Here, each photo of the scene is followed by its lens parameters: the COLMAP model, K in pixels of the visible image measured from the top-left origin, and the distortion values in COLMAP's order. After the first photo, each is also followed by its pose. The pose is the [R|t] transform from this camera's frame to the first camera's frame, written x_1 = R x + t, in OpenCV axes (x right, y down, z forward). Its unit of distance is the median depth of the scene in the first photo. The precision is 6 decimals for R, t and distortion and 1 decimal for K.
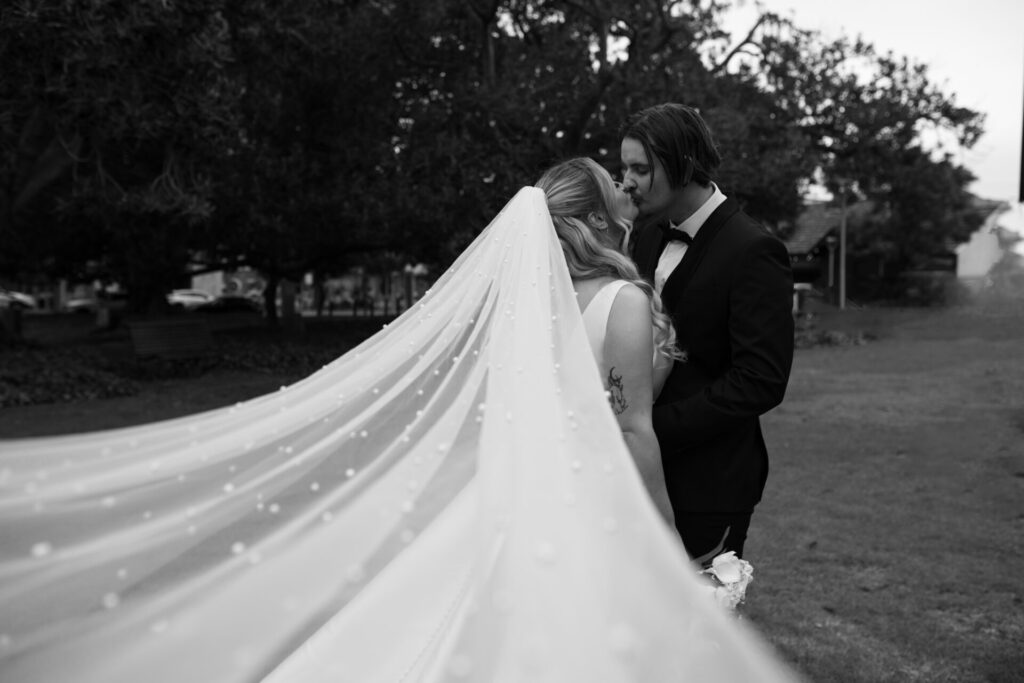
lens RADIAL K [[999.3, 0, 510.4], [0, 999.3, 320.4], [0, 0, 1]] dist [-0.000814, -0.001761]
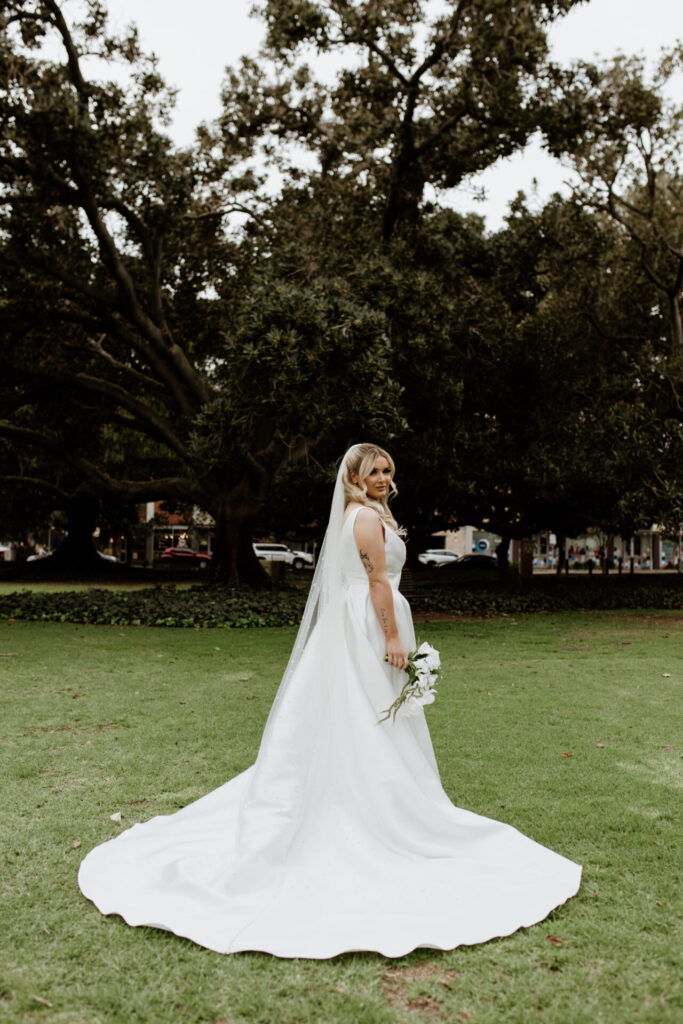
lens RADIAL K [[1002.6, 0, 342.9], [0, 1002.6, 507.3], [0, 0, 1]] dist [0.005641, -0.002589]
pose [[0.907307, -0.017314, -0.420113, 0.194624], [-0.014519, 0.997266, -0.072457, 0.020792], [0.420219, 0.071840, 0.904575, -0.200962]]
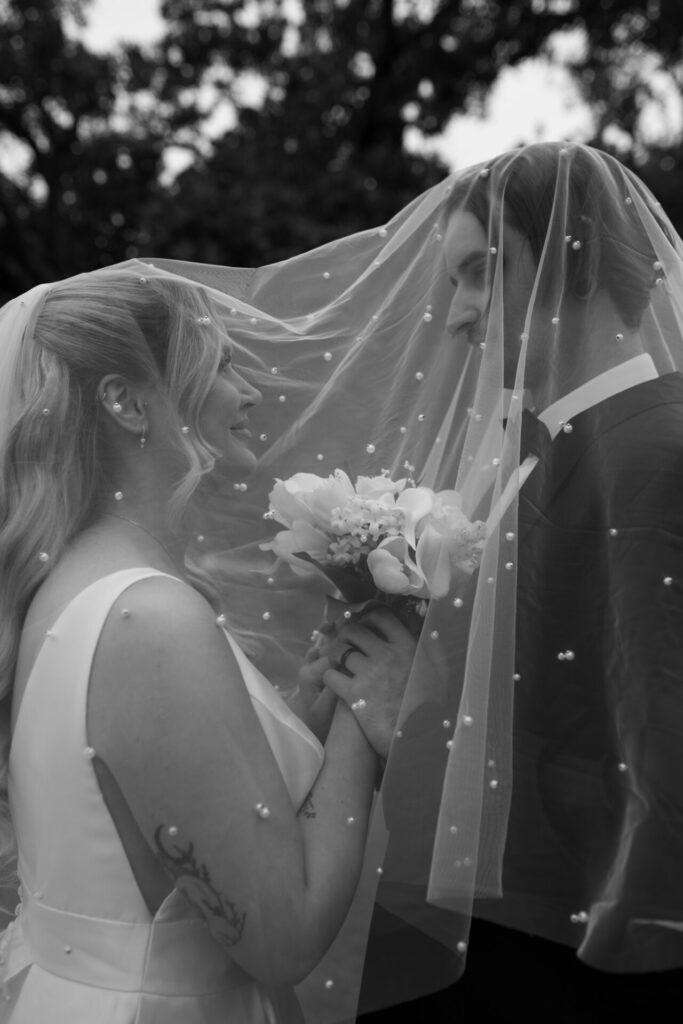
lens RADIAL K [[993.4, 0, 340.9], [0, 993.4, 511.4], [0, 0, 1]] dist [-0.017398, -0.011285]
pose [[0.918714, -0.004803, -0.394894, 0.048973], [-0.027837, 0.996651, -0.076884, -0.010629], [0.393941, 0.081627, 0.915504, 0.159135]]
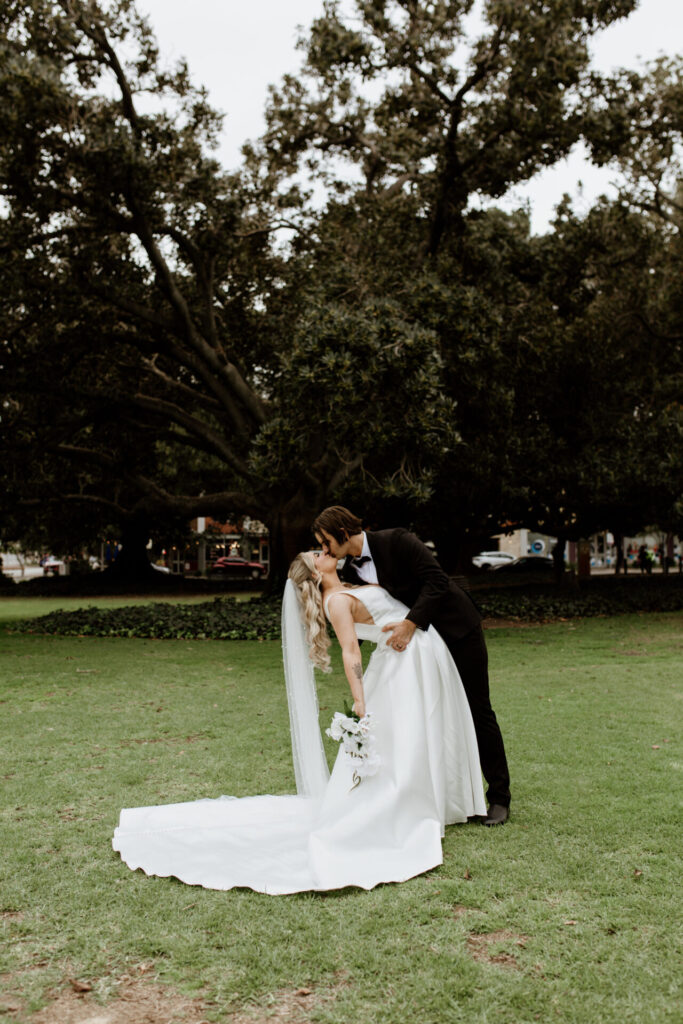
lens RADIAL K [[1024.9, 0, 338.4], [0, 1024.9, 507.9], [0, 0, 1]] dist [0.016246, -0.015703]
pose [[0.883132, -0.044954, -0.466966, 0.213948], [0.011497, 0.997173, -0.074254, 0.011122], [0.468984, 0.060208, 0.881152, -0.265808]]
